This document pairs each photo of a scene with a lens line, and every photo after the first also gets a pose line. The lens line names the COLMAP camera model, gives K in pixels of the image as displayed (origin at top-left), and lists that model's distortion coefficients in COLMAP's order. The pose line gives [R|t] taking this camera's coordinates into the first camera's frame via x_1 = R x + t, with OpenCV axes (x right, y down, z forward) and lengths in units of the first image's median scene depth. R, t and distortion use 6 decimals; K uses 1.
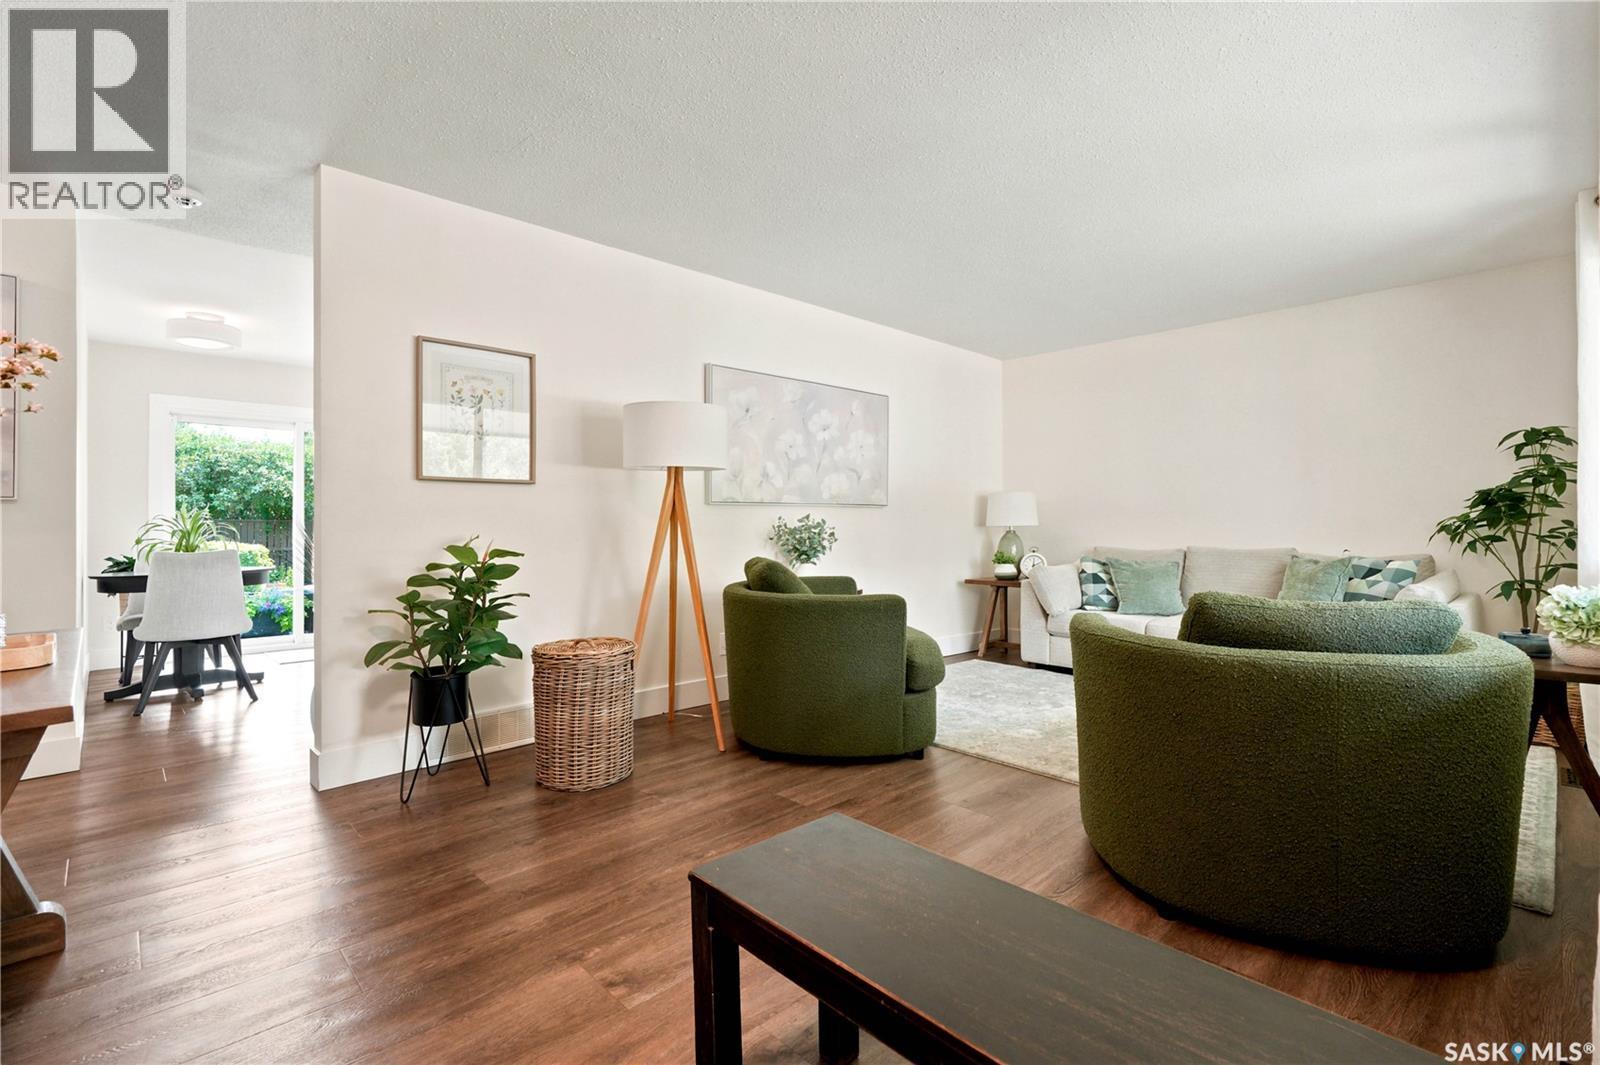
lens RADIAL K [[721.3, 0, 801.4], [0, 721.3, 538.6], [0, 0, 1]] dist [-0.000832, 0.000678]
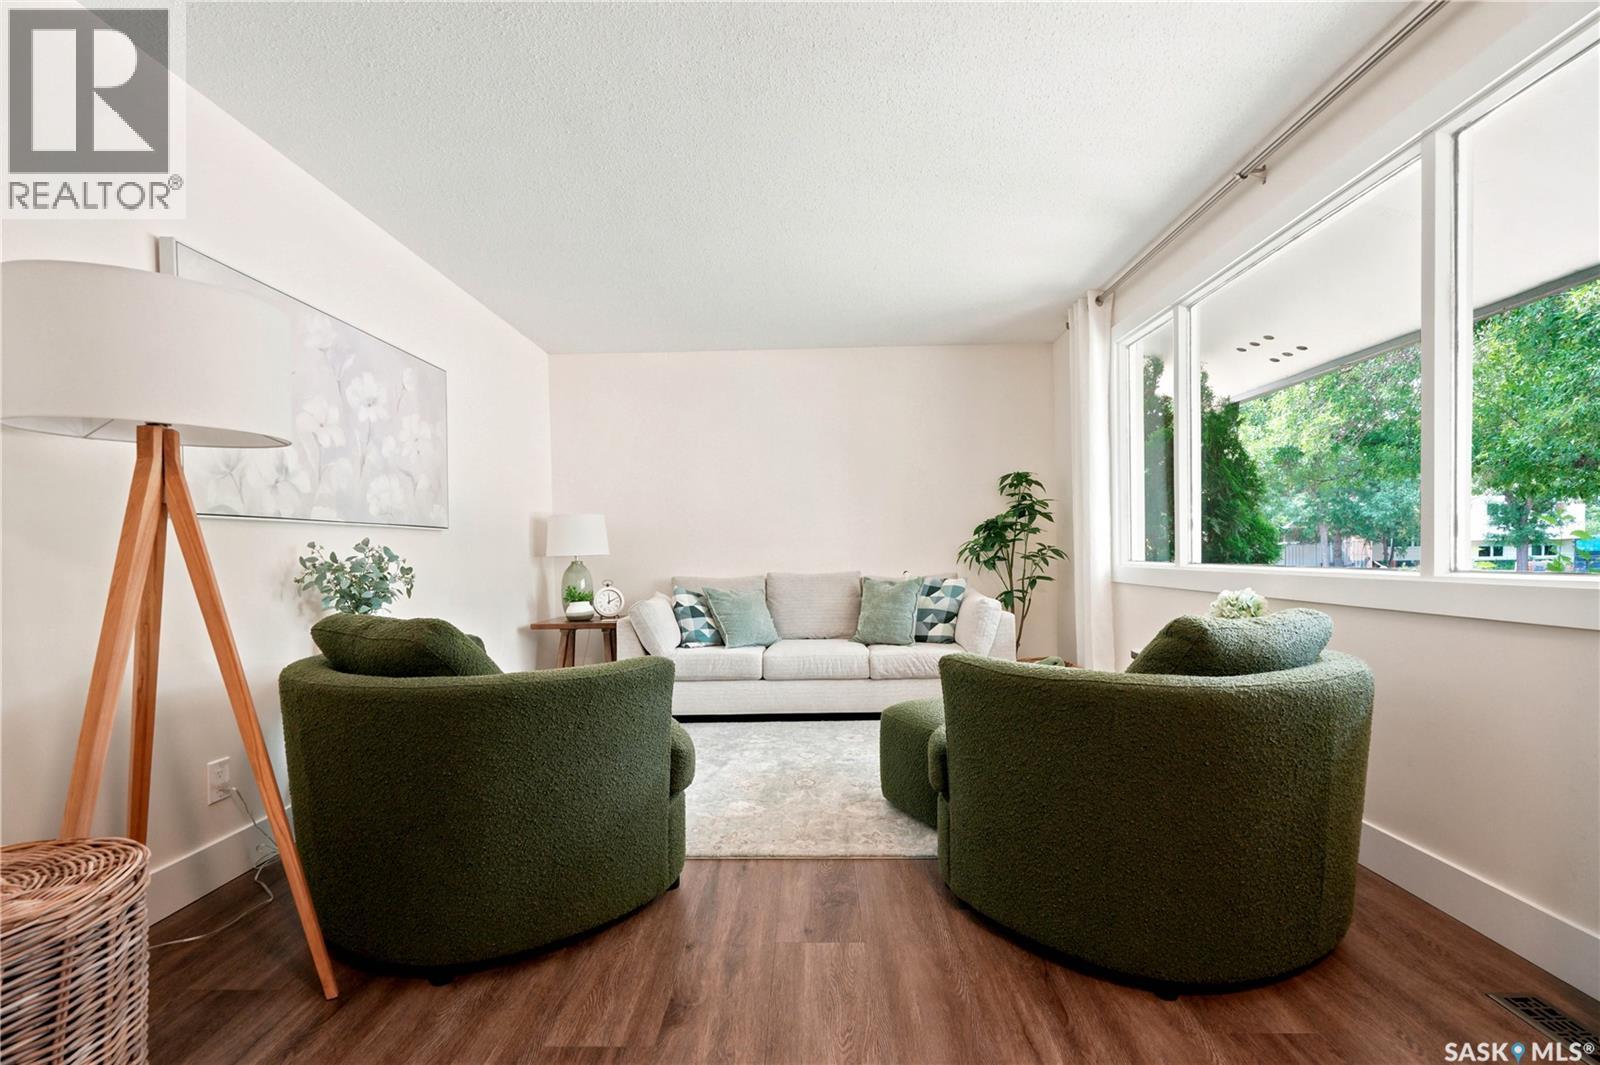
lens RADIAL K [[736.3, 0, 801.8], [0, 736.3, 582.0], [0, 0, 1]] dist [-0.000073, 0.000805]
pose [[0.702957, -0.039760, 0.710120, -0.173470], [0.029761, 0.999206, 0.026485, -0.002577], [-0.710610, 0.002516, 0.703582, 0.293939]]
